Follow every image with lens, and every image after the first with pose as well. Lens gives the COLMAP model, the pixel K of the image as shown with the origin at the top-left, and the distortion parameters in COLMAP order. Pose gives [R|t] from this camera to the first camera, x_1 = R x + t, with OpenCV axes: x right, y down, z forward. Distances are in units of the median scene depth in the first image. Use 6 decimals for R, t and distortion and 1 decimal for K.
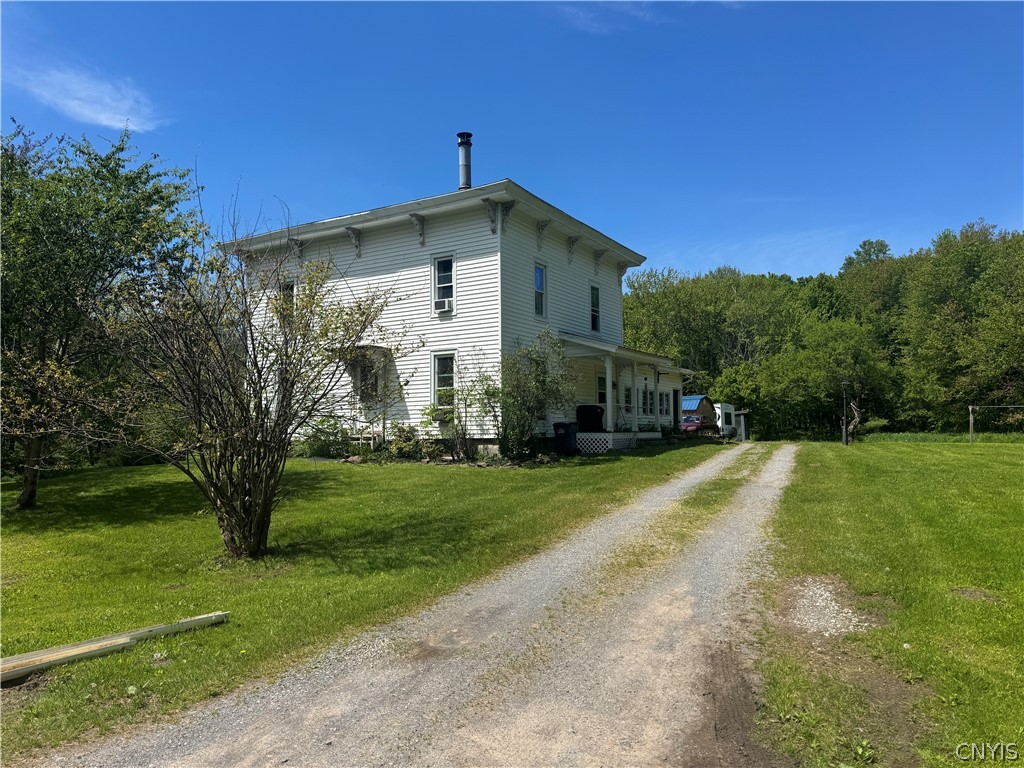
lens RADIAL K [[700.0, 0, 512.0], [0, 700.0, 384.0], [0, 0, 1]] dist [0.157625, -0.000779]
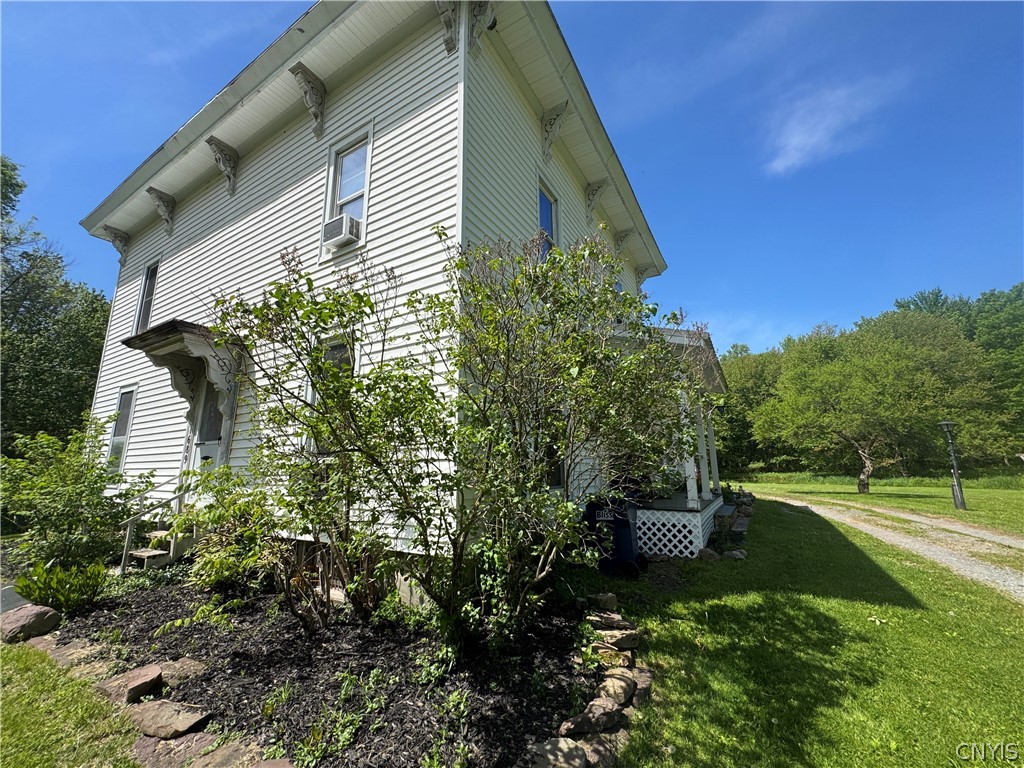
lens RADIAL K [[409.3, 0, 512.0], [0, 409.3, 384.0], [0, 0, 1]] dist [0.000271, 0.000052]
pose [[0.999791, 0.004478, 0.019931, 0.007262], [-0.001717, 0.990643, -0.136469, 0.021382], [-0.020356, 0.136407, 0.990444, 0.729816]]
